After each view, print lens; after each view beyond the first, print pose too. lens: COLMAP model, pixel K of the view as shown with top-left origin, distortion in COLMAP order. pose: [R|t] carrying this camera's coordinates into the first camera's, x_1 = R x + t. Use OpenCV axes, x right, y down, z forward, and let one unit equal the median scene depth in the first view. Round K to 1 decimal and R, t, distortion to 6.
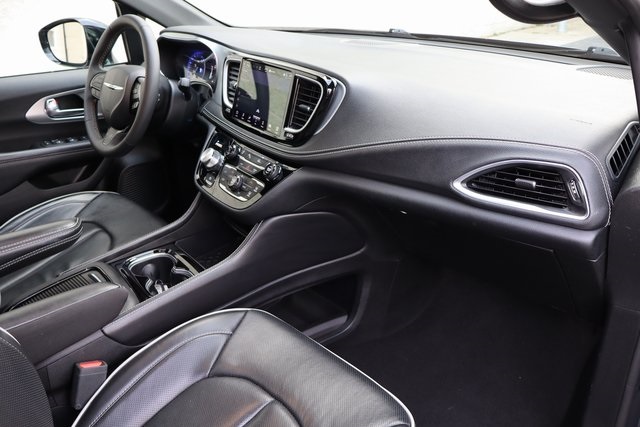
lens RADIAL K [[541.5, 0, 320.9], [0, 541.5, 211.6], [0, 0, 1]] dist [-0.009228, -0.002560]
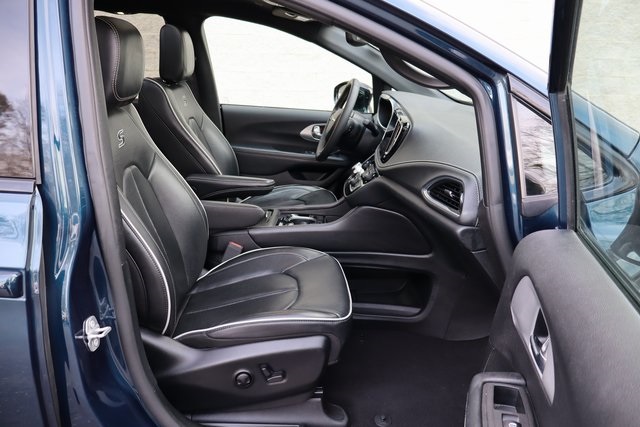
lens RADIAL K [[541.5, 0, 319.4], [0, 541.5, 214.4], [0, 0, 1]] dist [-0.009228, -0.002560]
pose [[0.766501, 0.245740, -0.593370, 0.838306], [-0.330383, 0.943153, -0.036179, 0.148837], [0.550749, 0.223771, 0.804116, -0.352048]]
